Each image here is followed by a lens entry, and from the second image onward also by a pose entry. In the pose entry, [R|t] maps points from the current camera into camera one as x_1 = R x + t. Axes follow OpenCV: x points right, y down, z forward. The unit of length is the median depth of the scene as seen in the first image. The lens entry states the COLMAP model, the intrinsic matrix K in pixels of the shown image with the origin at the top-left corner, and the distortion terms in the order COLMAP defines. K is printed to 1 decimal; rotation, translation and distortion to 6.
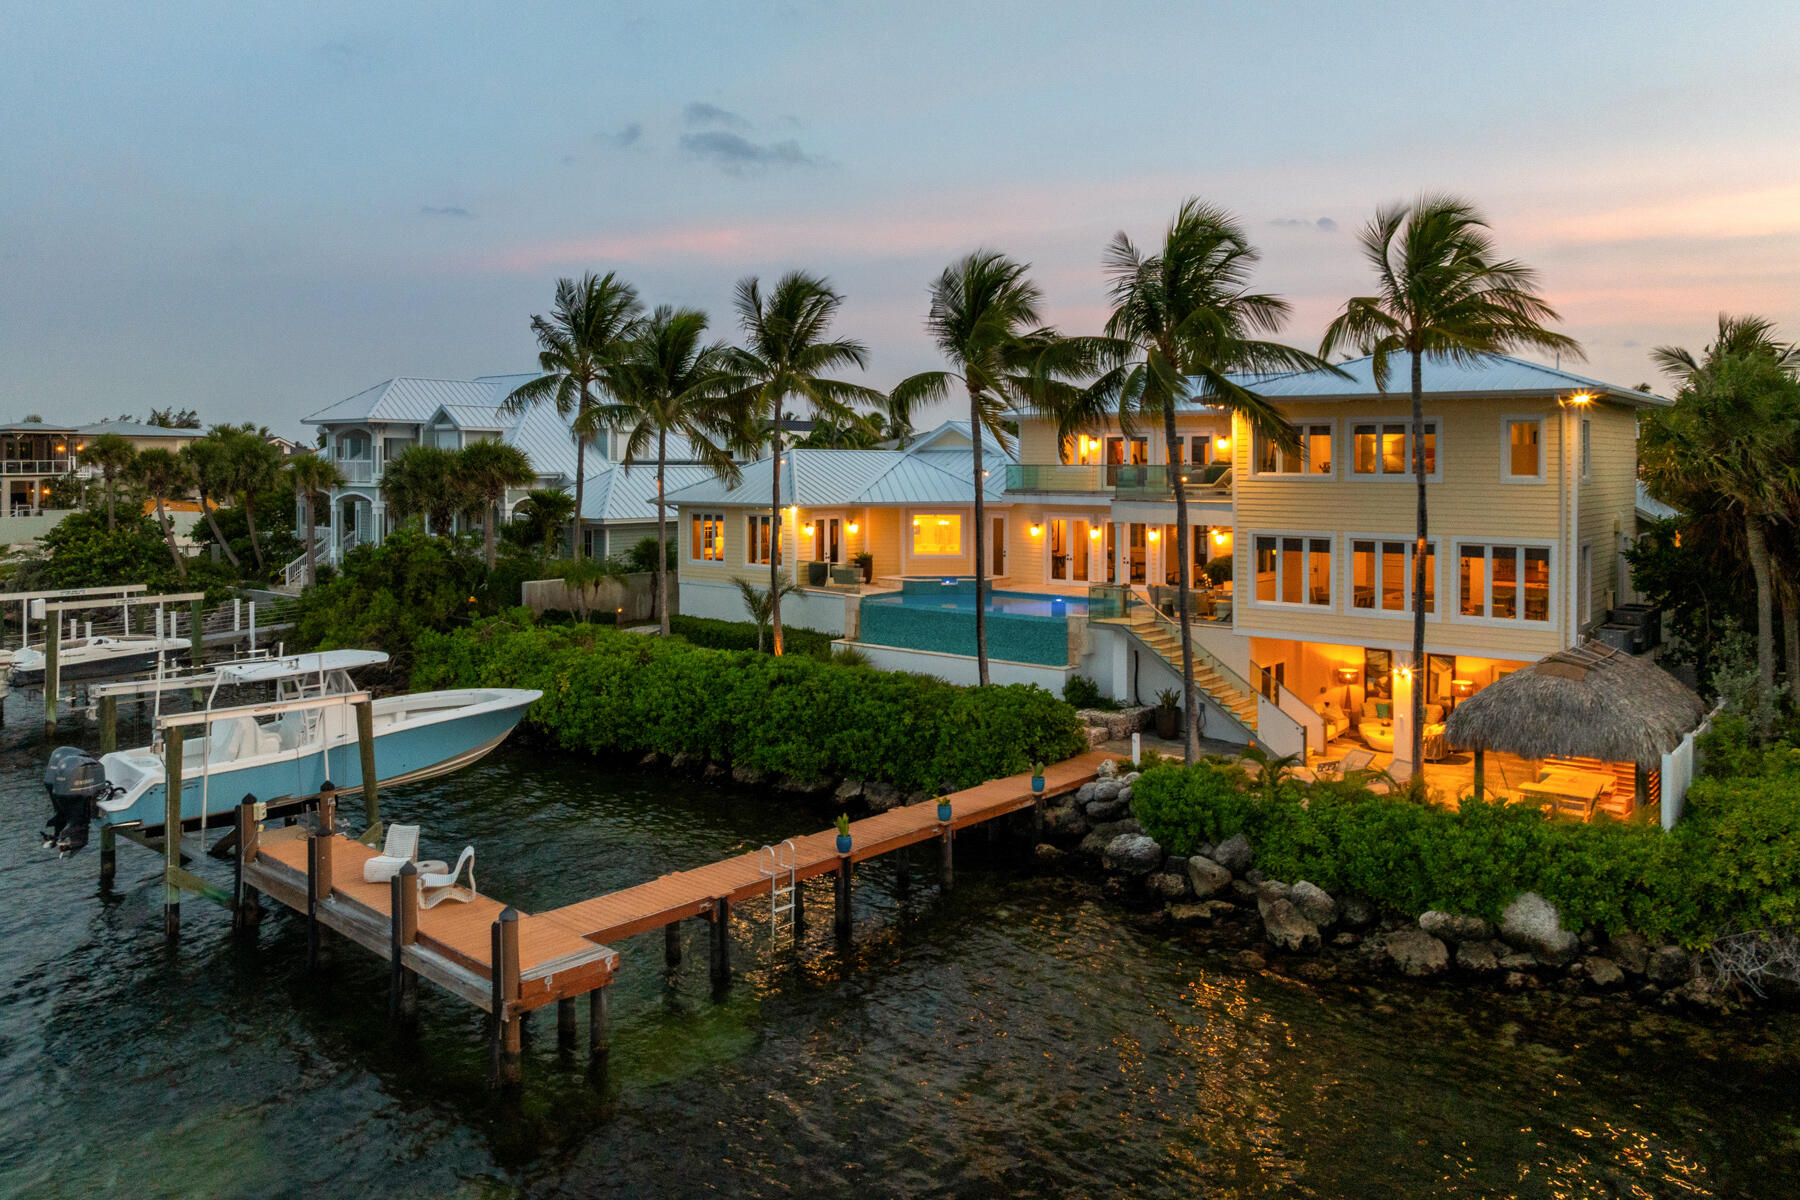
lens RADIAL K [[1293.5, 0, 945.8], [0, 1293.5, 480.6], [0, 0, 1]] dist [-0.000327, -0.045125]
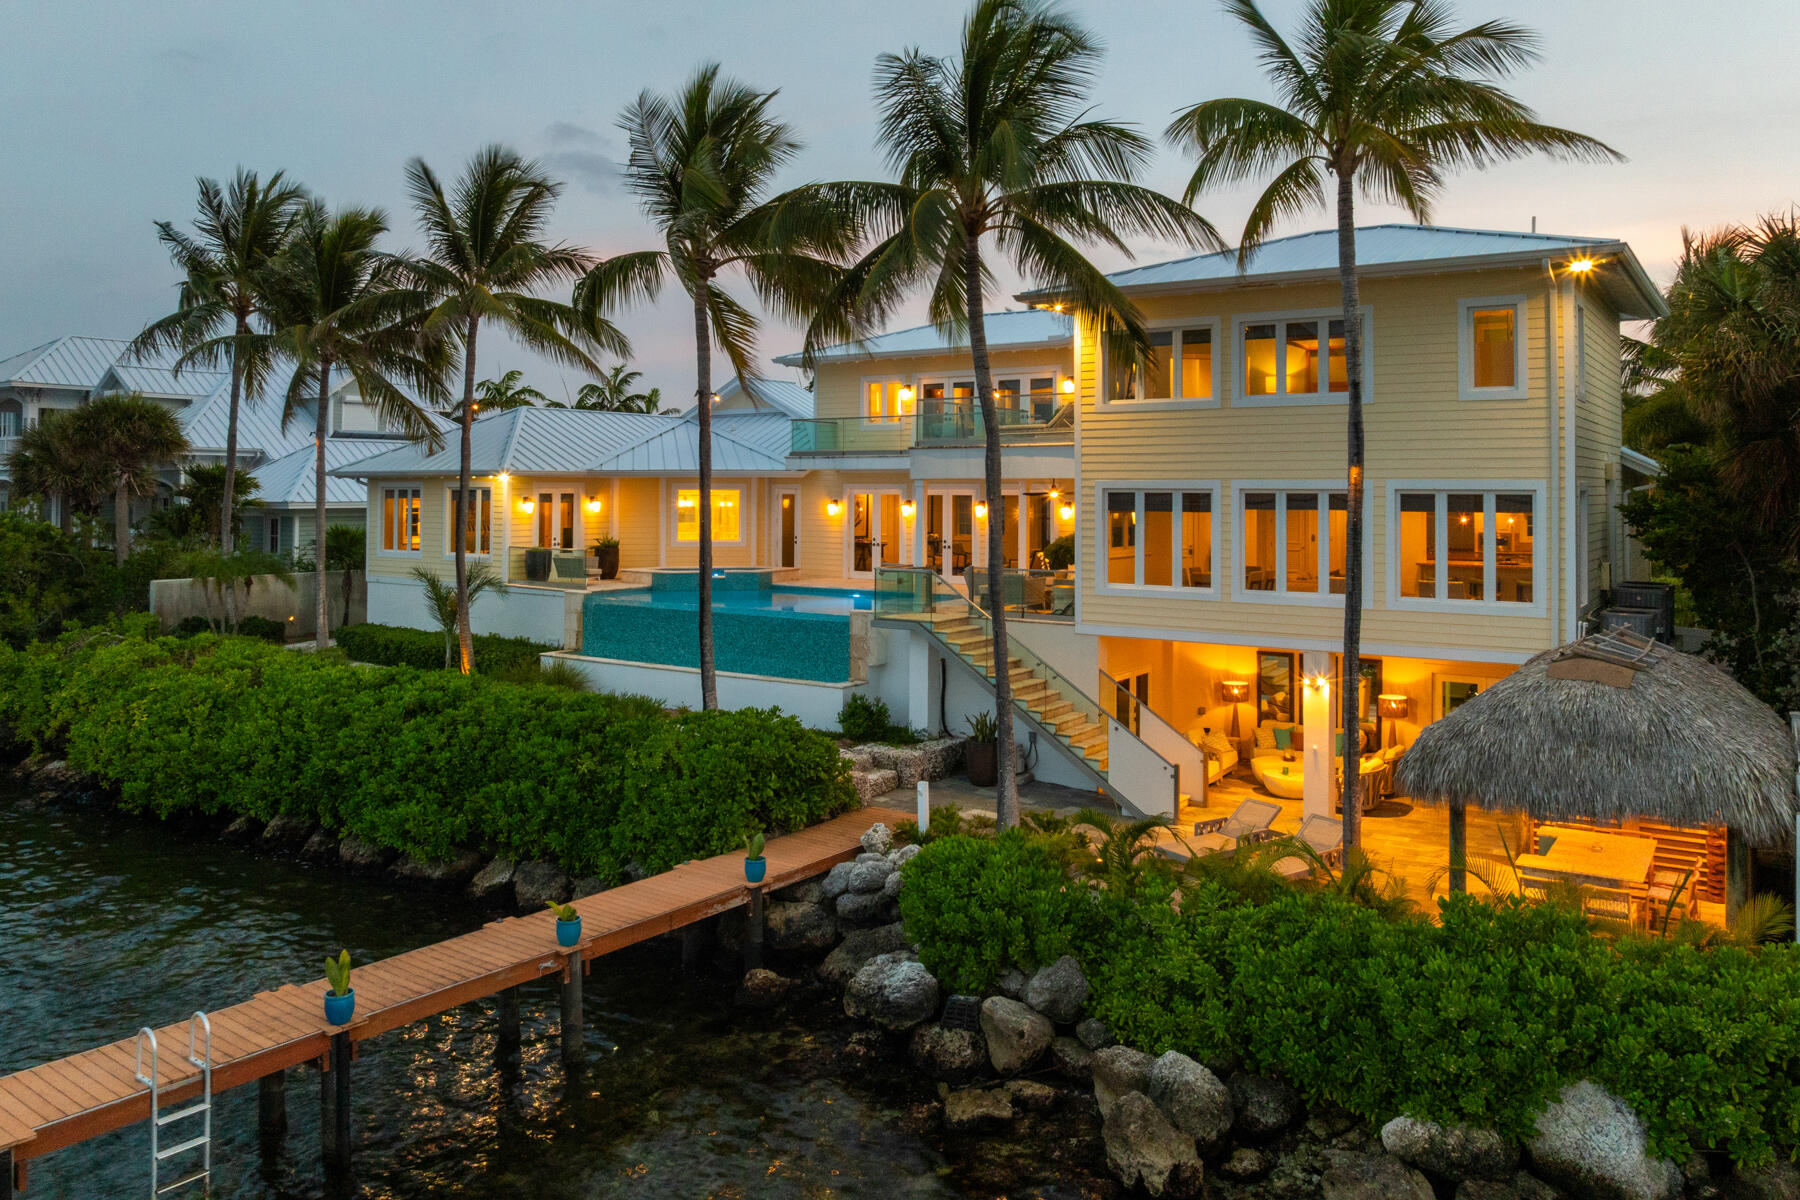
lens RADIAL K [[1293.5, 0, 945.8], [0, 1293.5, 480.6], [0, 0, 1]] dist [-0.000327, -0.045125]
pose [[0.995768, 0.001249, 0.091892, 0.093527], [0.000562, 0.999806, -0.019687, 0.053524], [-0.091899, 0.019655, 0.995574, 0.328378]]
